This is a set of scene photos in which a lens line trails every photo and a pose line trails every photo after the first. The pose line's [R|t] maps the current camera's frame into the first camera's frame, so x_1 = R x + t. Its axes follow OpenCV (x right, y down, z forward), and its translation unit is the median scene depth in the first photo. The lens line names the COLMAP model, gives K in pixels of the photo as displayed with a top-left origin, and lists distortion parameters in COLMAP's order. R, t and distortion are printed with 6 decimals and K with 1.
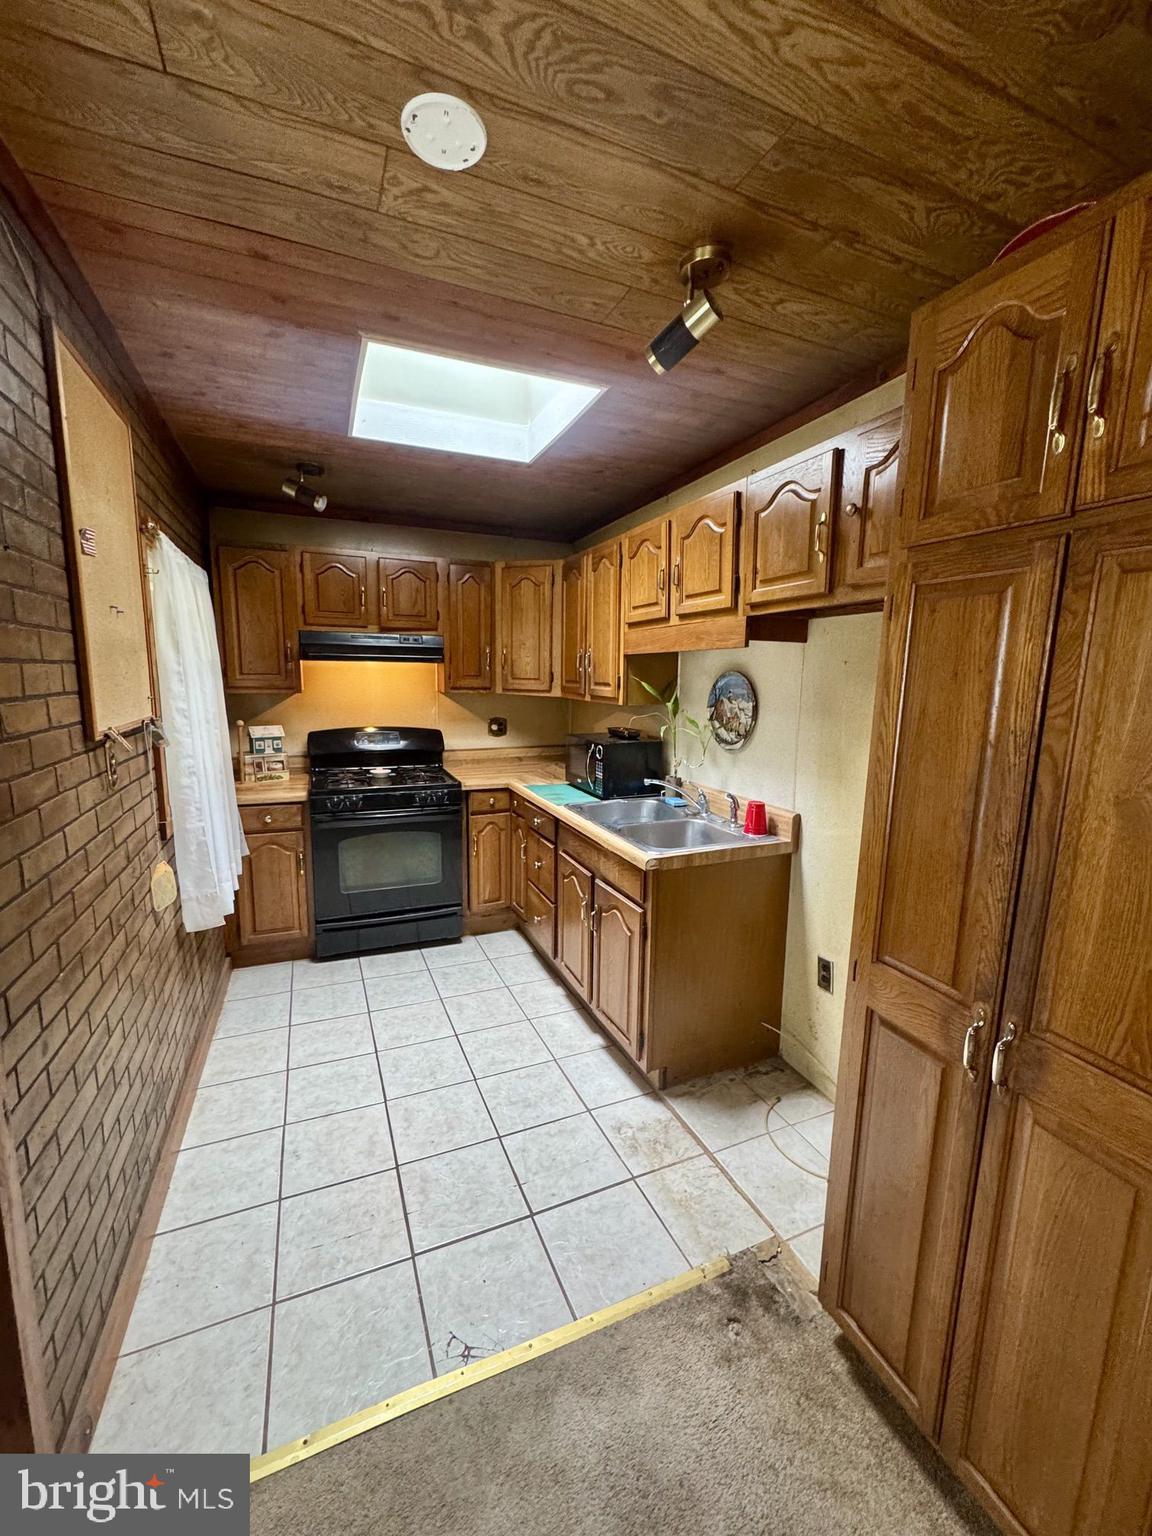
lens RADIAL K [[609.9, 0, 573.8], [0, 609.9, 770.2], [0, 0, 1]] dist [-0.003058, 0.000083]
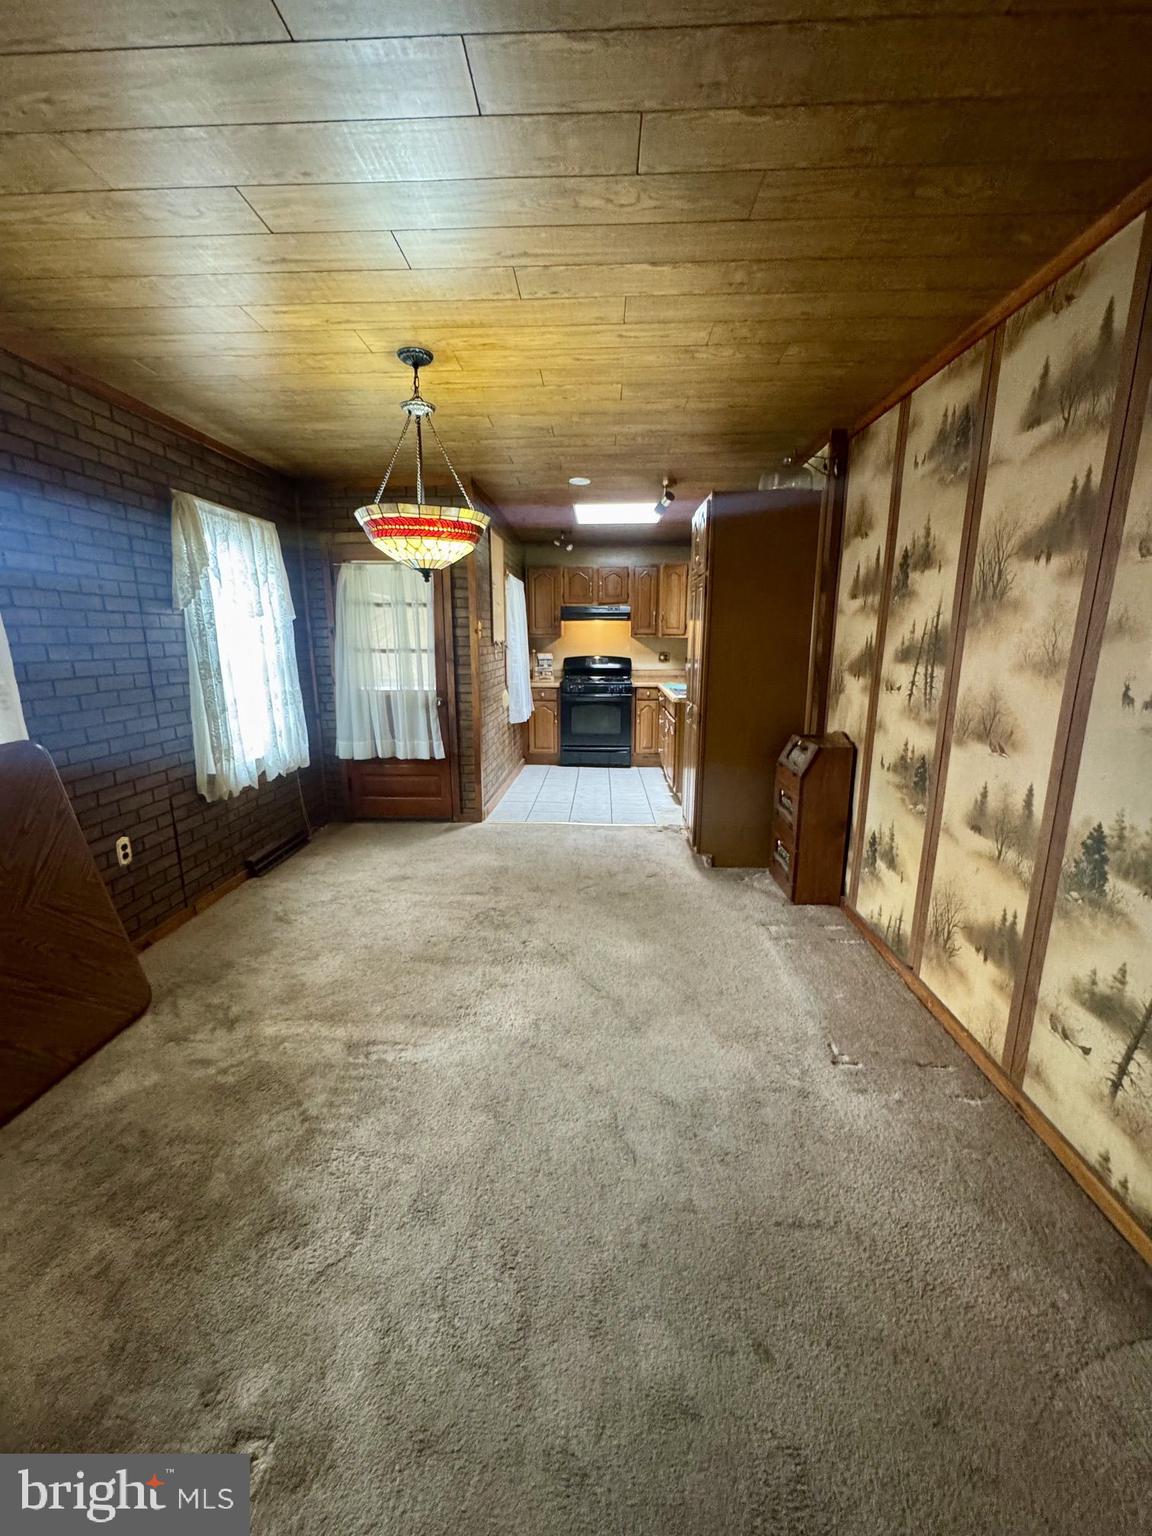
lens RADIAL K [[609.9, 0, 575.5], [0, 609.9, 771.8], [0, 0, 1]] dist [-0.003058, 0.000083]
pose [[0.902343, 0.077599, -0.423976, 0.925947], [-0.052957, 0.996167, 0.069619, 0.332077], [0.427753, -0.040368, 0.902994, -1.566189]]
